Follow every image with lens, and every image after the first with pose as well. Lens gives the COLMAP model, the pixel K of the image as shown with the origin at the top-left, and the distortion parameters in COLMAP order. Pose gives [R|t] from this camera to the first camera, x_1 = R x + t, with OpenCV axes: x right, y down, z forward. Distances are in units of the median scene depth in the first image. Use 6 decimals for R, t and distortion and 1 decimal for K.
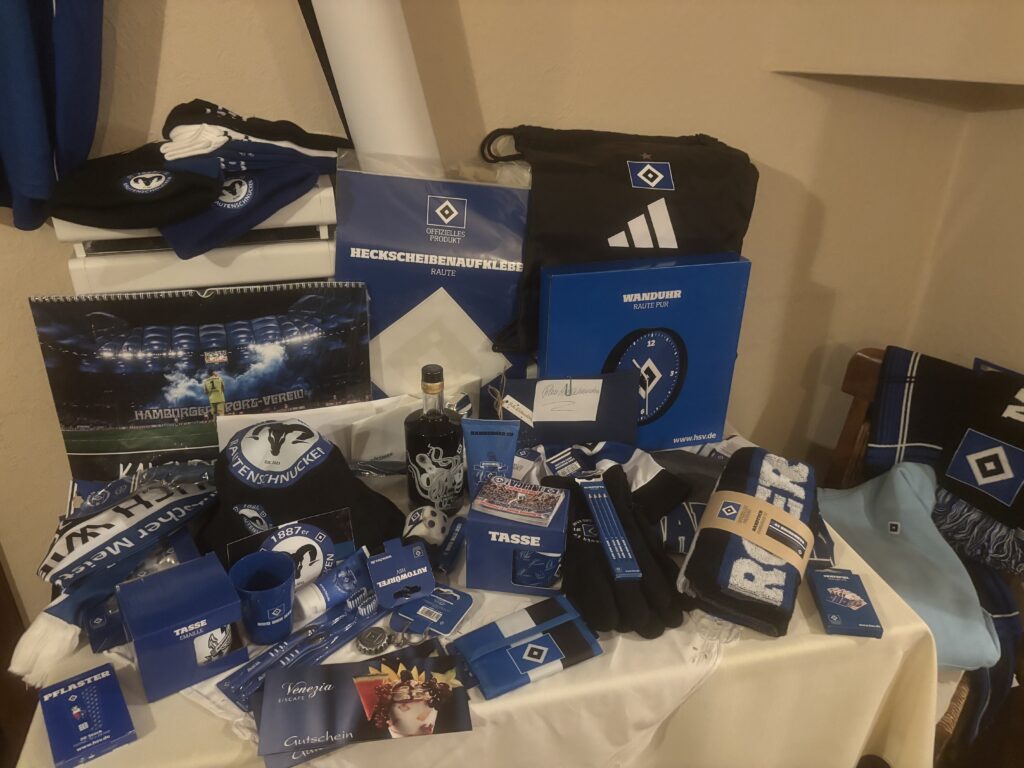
lens RADIAL K [[775.3, 0, 512.9], [0, 775.3, 388.2], [0, 0, 1]] dist [-0.004776, 0.010313]
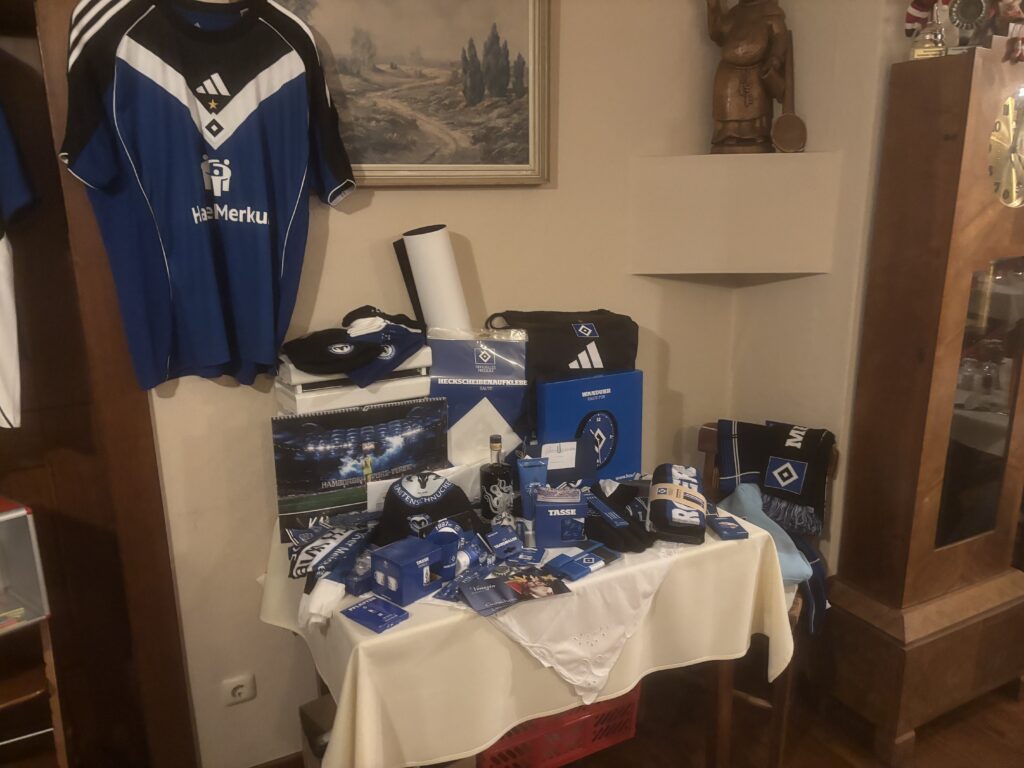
lens RADIAL K [[775.3, 0, 510.1], [0, 775.3, 381.5], [0, 0, 1]] dist [-0.004776, 0.010313]
pose [[0.971629, -0.086982, 0.219936, -0.454543], [0.139414, 0.961819, -0.235515, 0.280429], [-0.191053, 0.259495, 0.946658, -0.757392]]
